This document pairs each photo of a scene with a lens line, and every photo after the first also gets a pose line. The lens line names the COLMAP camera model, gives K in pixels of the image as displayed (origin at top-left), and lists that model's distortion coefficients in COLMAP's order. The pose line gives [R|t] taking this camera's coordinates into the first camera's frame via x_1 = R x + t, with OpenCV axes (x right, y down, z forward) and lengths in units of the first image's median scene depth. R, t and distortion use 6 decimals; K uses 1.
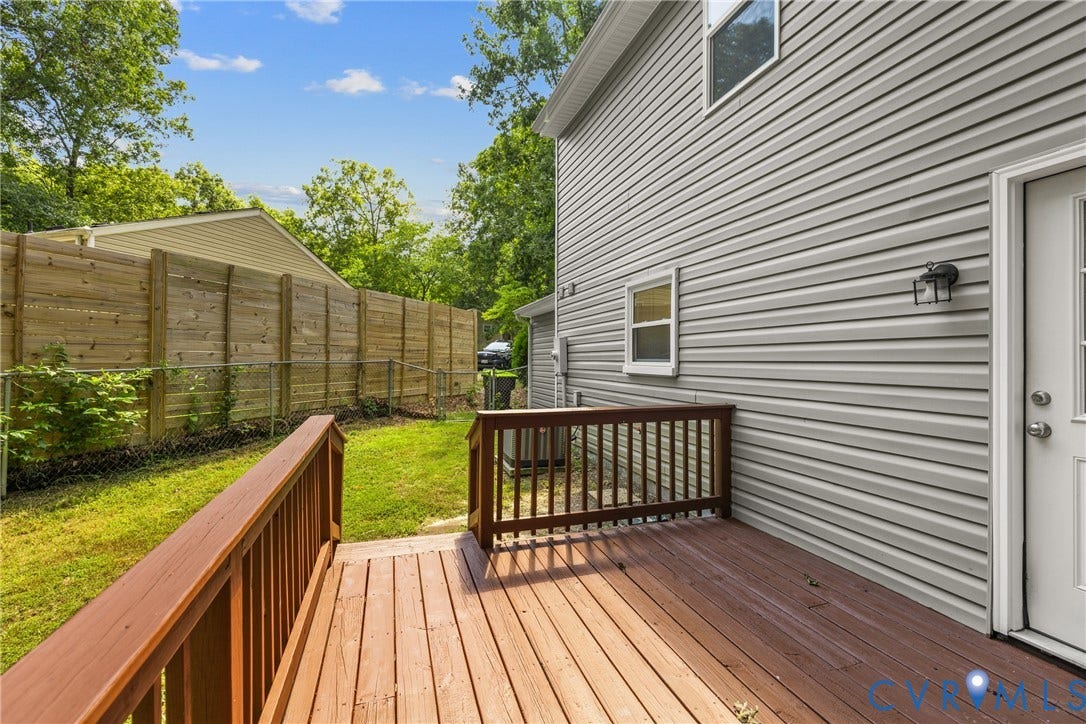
lens RADIAL K [[460.8, 0, 548.8], [0, 460.8, 360.8], [0, 0, 1]] dist [-0.002520, -0.000254]
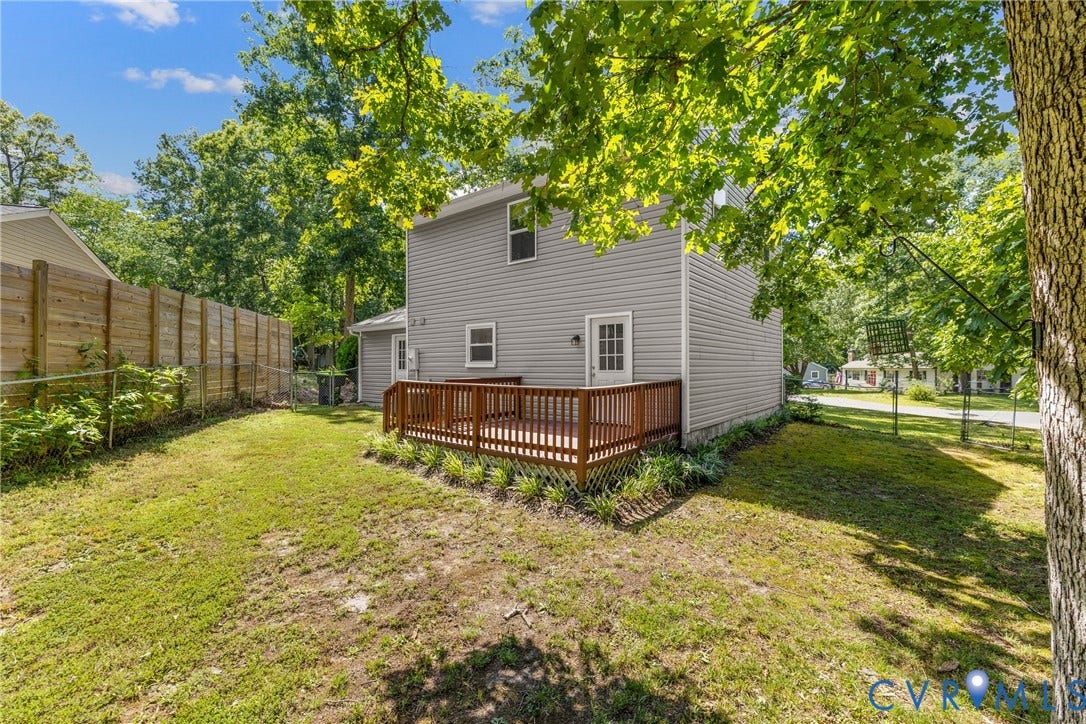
lens RADIAL K [[460.8, 0, 541.4], [0, 460.8, 362.9], [0, 0, 1]] dist [-0.002520, -0.000254]
pose [[0.847045, -0.002541, 0.531516, -0.710437], [0.007004, 0.999955, -0.006381, 0.023552], [-0.531476, 0.009128, 0.847024, -1.030381]]
